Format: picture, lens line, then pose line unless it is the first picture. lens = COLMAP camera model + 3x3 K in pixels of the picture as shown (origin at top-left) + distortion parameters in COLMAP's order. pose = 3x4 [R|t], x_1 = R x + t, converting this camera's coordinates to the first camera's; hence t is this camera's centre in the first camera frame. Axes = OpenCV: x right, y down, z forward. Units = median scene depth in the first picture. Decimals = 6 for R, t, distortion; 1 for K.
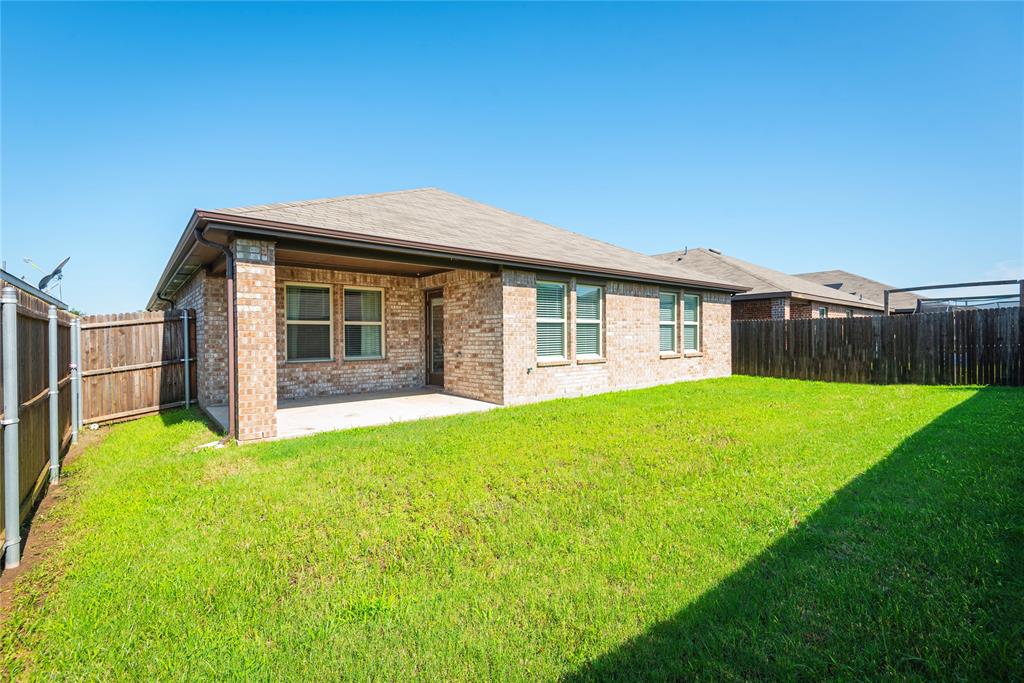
lens RADIAL K [[465.0, 0, 512.3], [0, 465.0, 340.3], [0, 0, 1]] dist [0.023482, -0.005062]
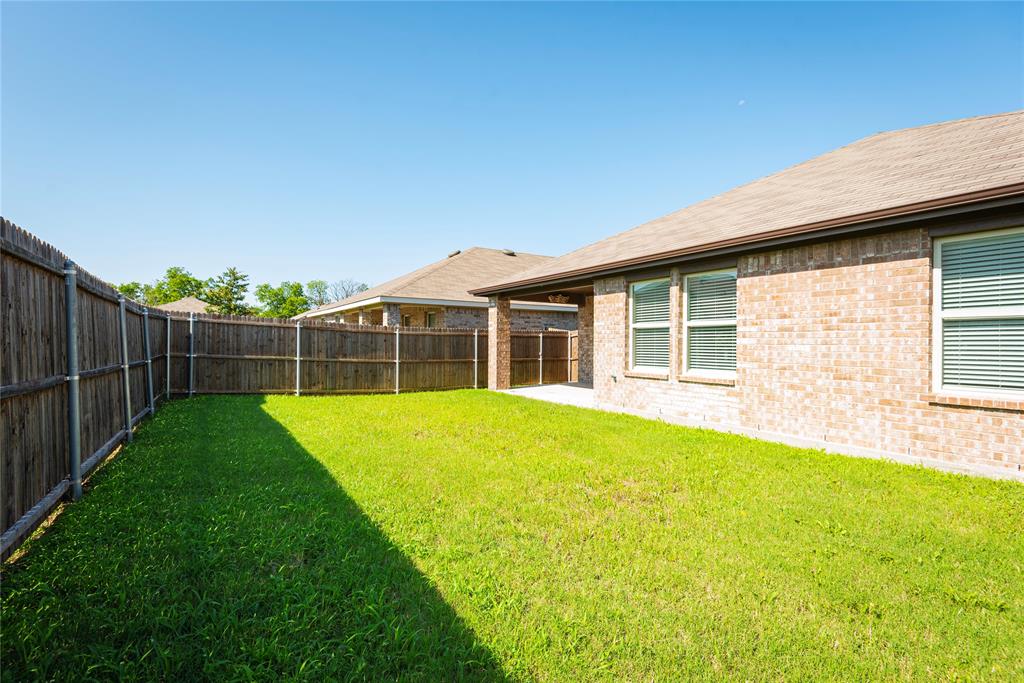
lens RADIAL K [[465.0, 0, 511.2], [0, 465.0, 341.9], [0, 0, 1]] dist [0.023482, -0.005062]
pose [[-0.138758, 0.006111, -0.990307, 0.941782], [-0.014121, 0.999867, 0.008149, -0.015169], [0.990226, 0.015115, -0.138653, 0.842092]]
